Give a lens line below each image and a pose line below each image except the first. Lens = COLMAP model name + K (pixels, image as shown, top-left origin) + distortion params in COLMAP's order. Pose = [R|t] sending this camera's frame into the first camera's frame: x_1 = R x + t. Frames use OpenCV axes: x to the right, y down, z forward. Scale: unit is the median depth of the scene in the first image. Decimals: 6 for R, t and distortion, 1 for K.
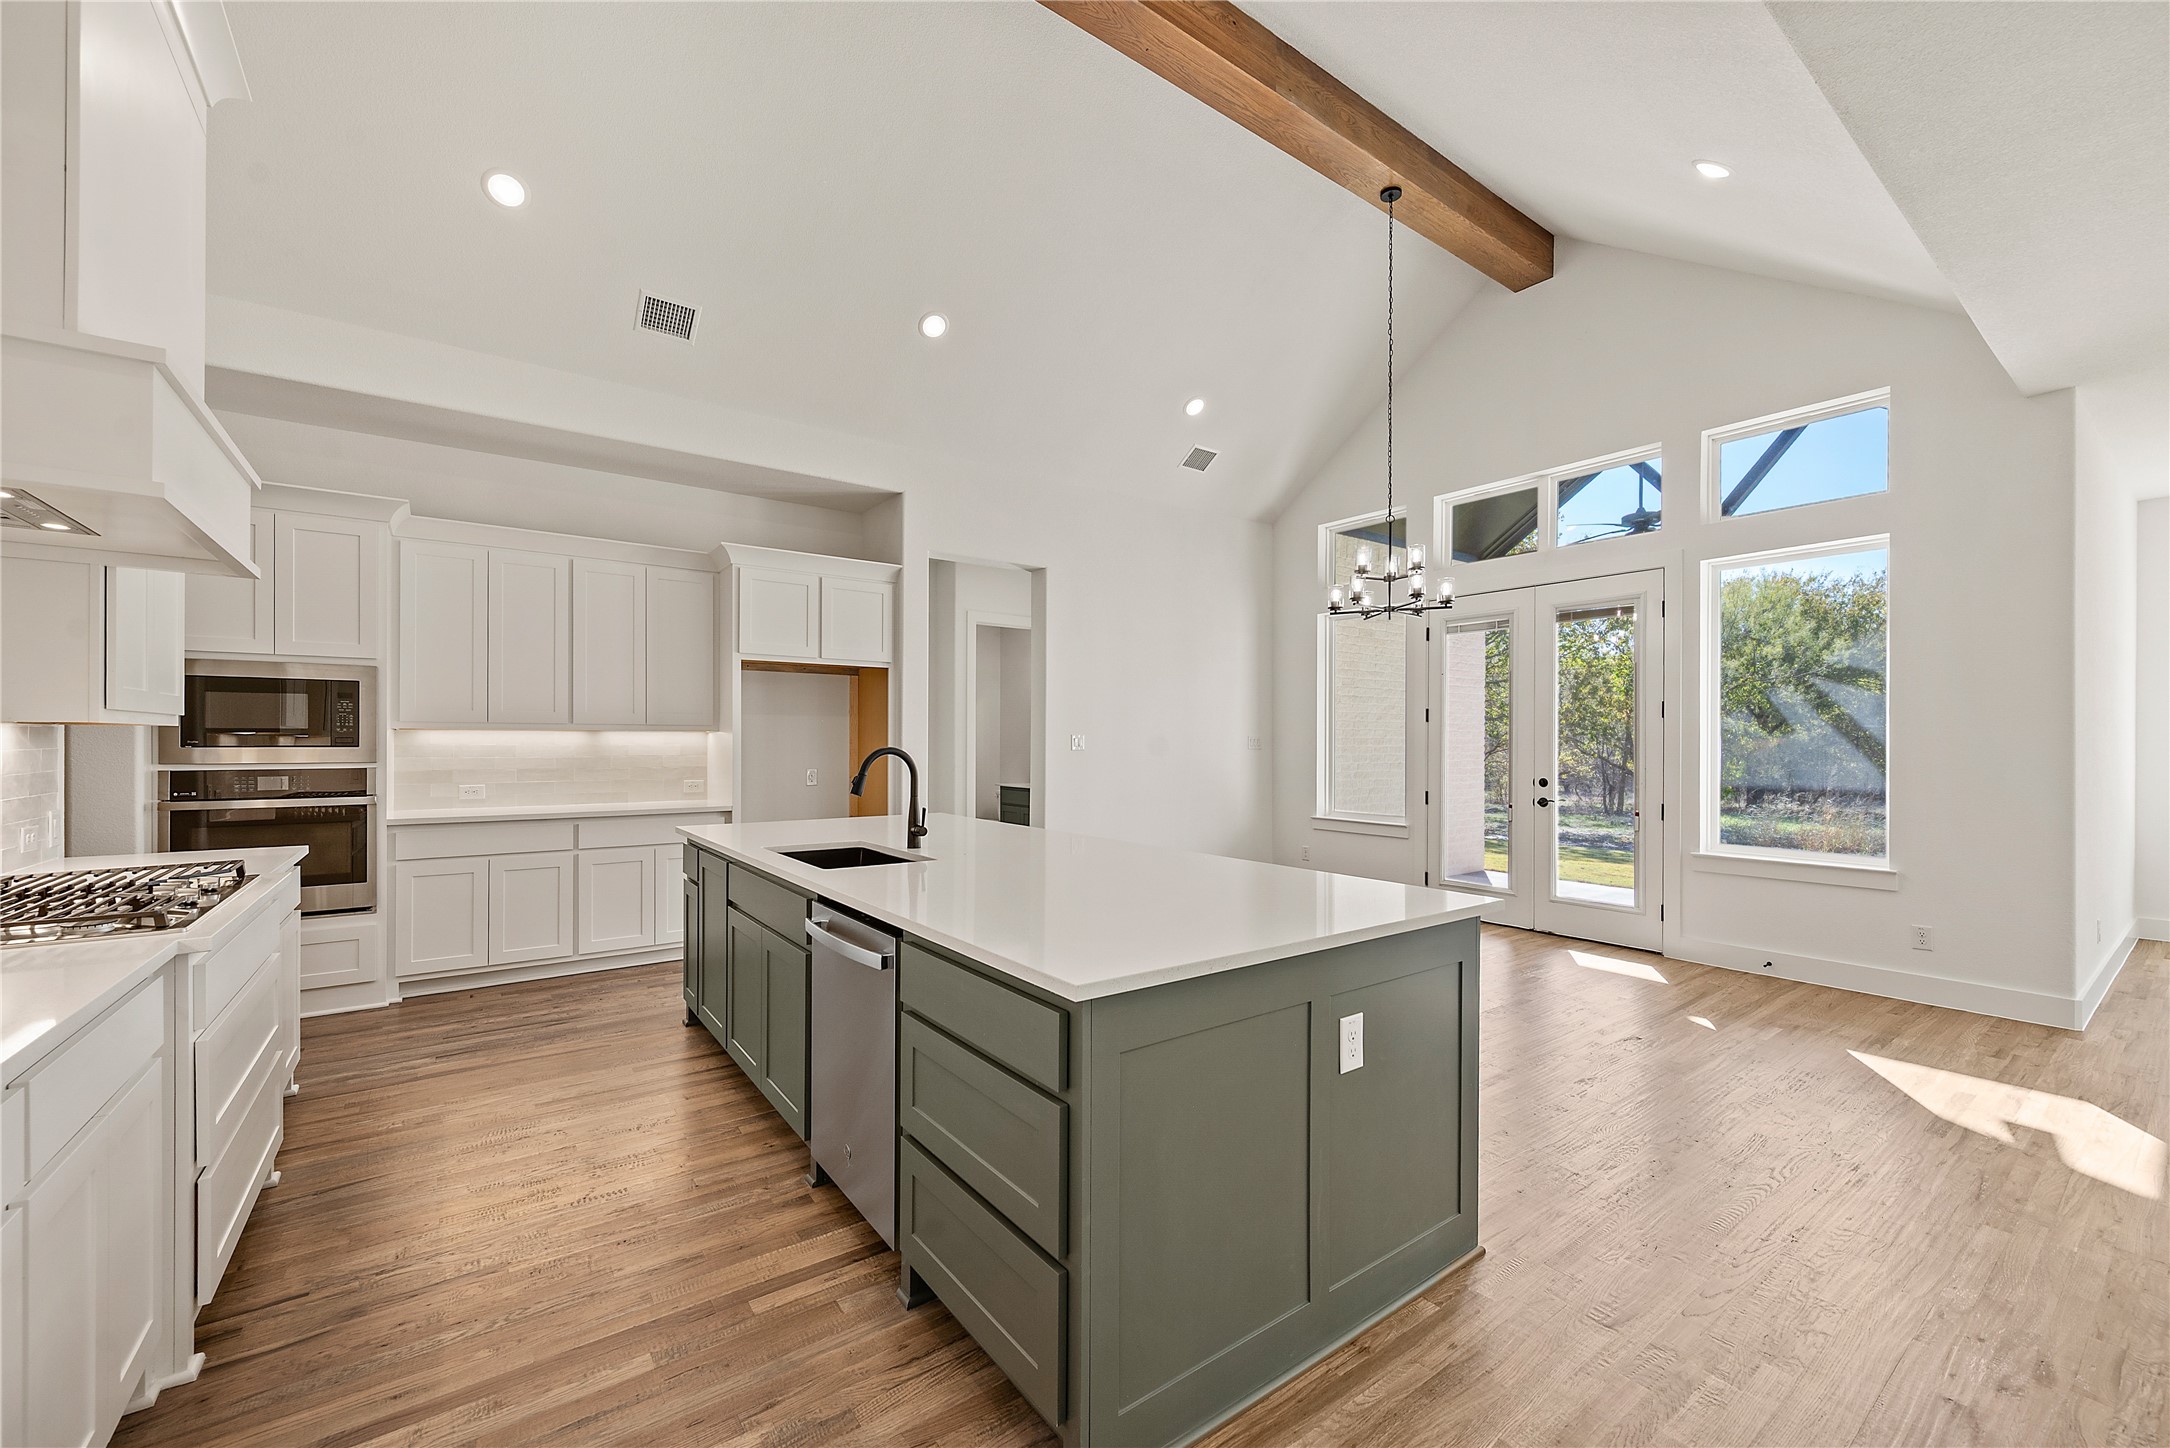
lens RADIAL K [[859.7, 0, 1089.0], [0, 859.7, 741.8], [0, 0, 1]] dist [-0.003556, 0.001121]
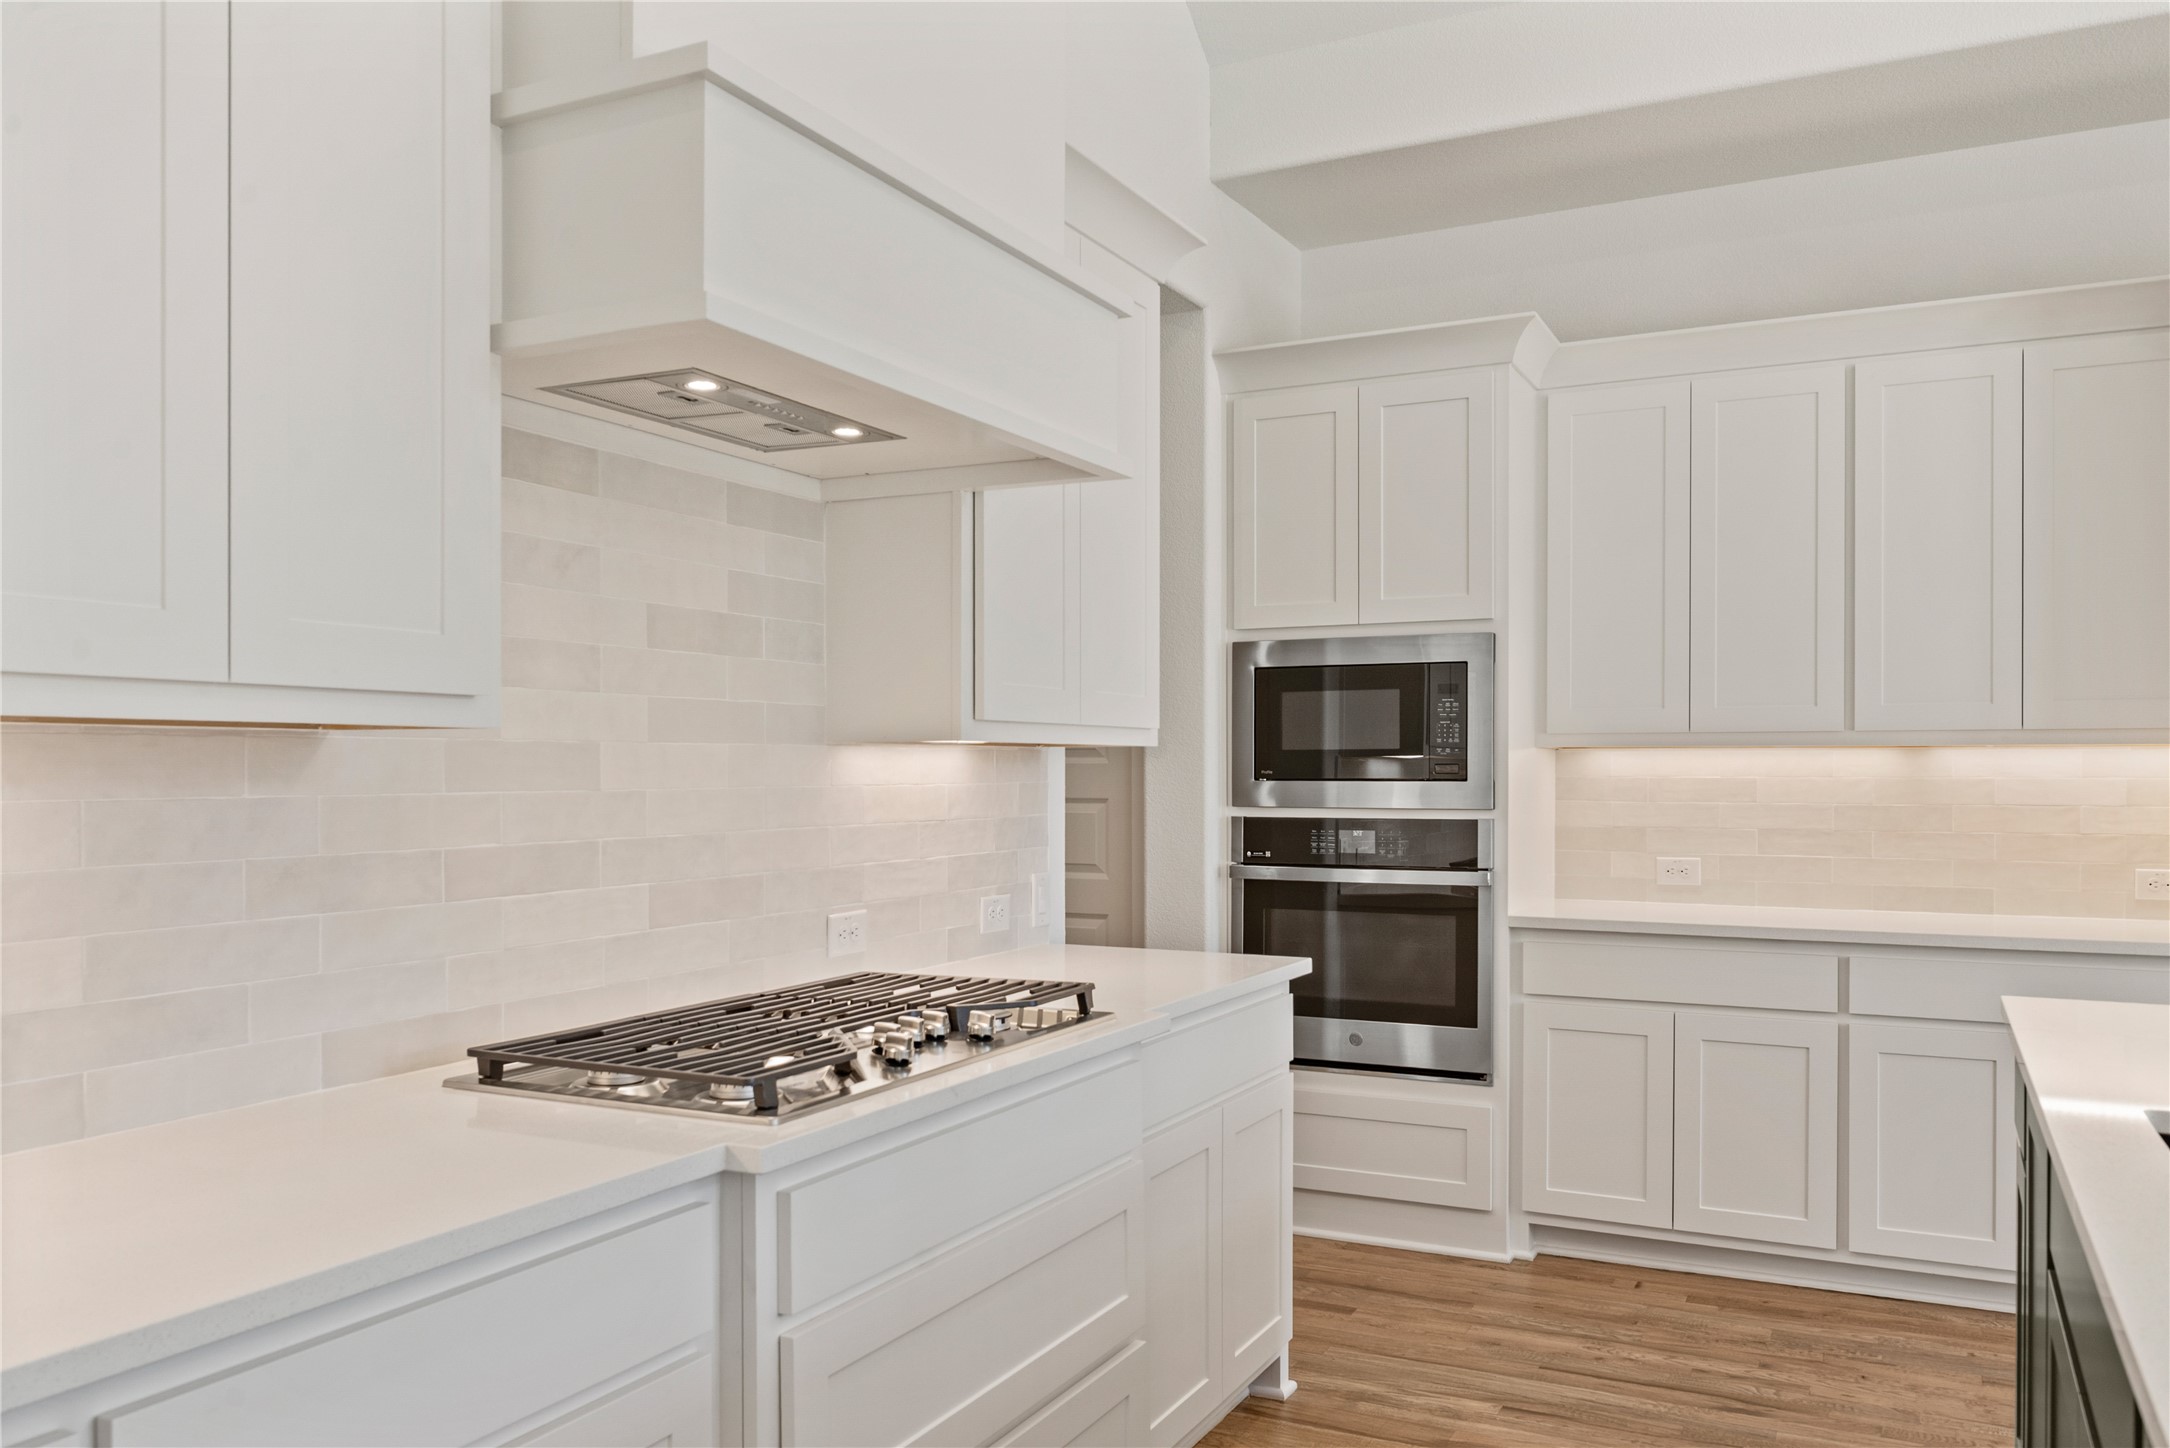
lens RADIAL K [[1638.8, 0, 1096.3], [0, 1638.8, 783.7], [0, 0, 1]] dist [0.002465, -0.000853]
pose [[0.456720, 0.004996, -0.889597, -0.022157], [0.000705, 0.999982, 0.005978, 0.001156], [0.889610, -0.003358, 0.456708, 0.301860]]
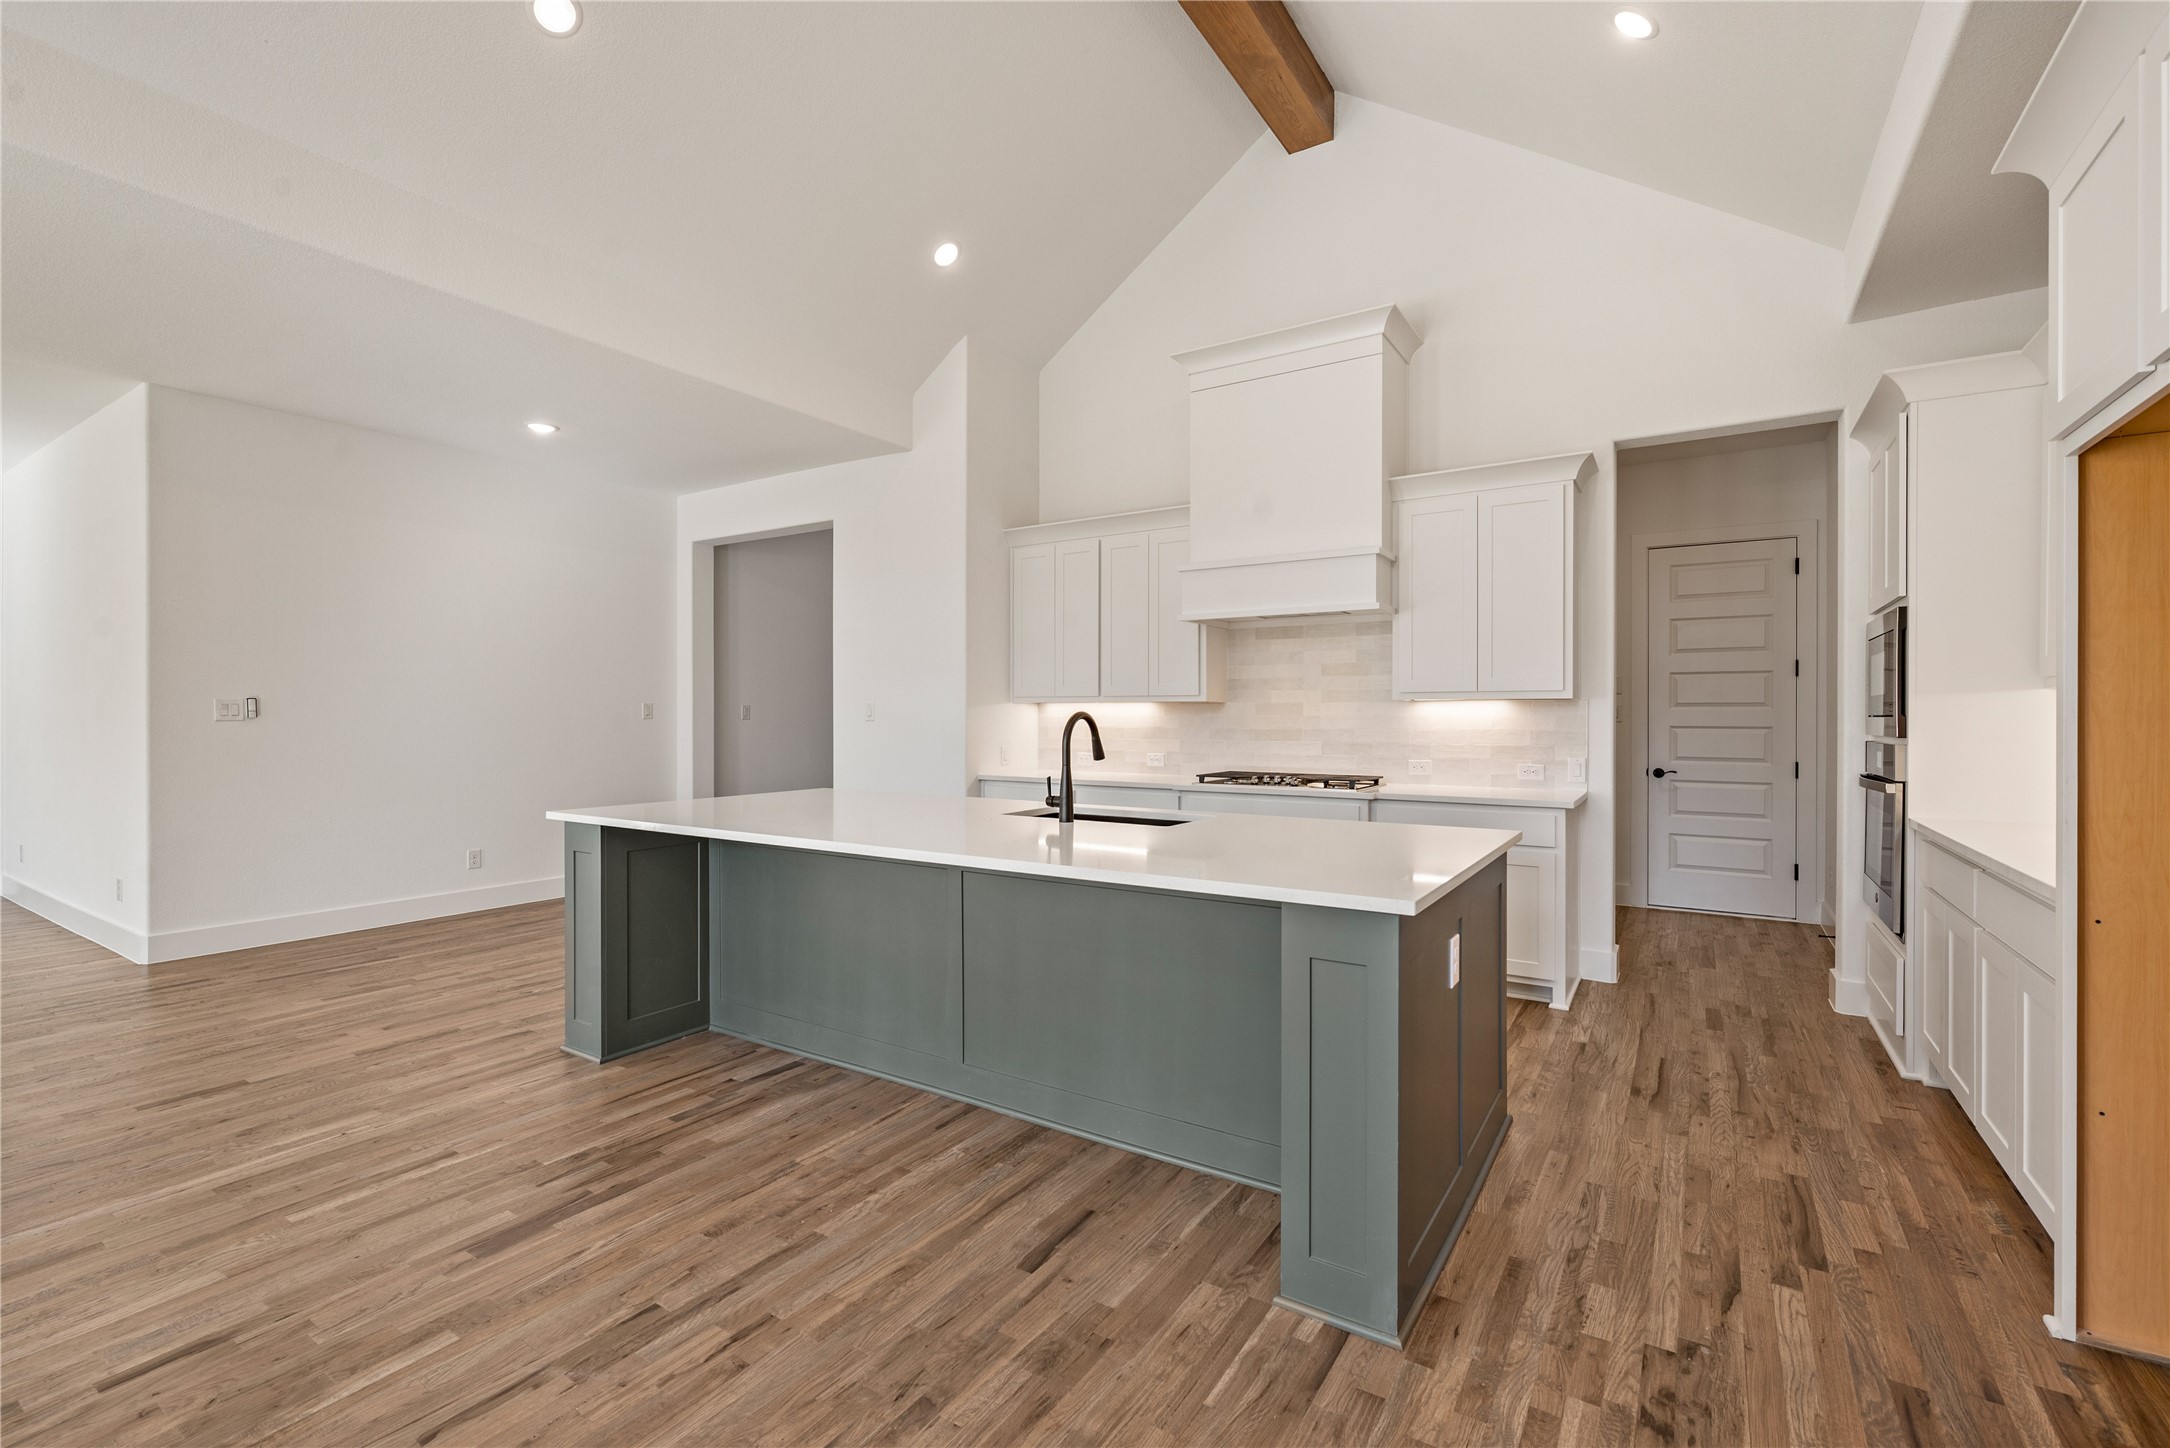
lens RADIAL K [[942.1, 0, 1092.3], [0, 942.1, 712.3], [0, 0, 1]] dist [-0.000145, -0.000260]
pose [[-0.931920, -0.006479, -0.362606, 0.103213], [-0.005635, 0.999978, -0.003386, 0.008564], [0.362620, -0.001112, -0.931937, 1.489688]]
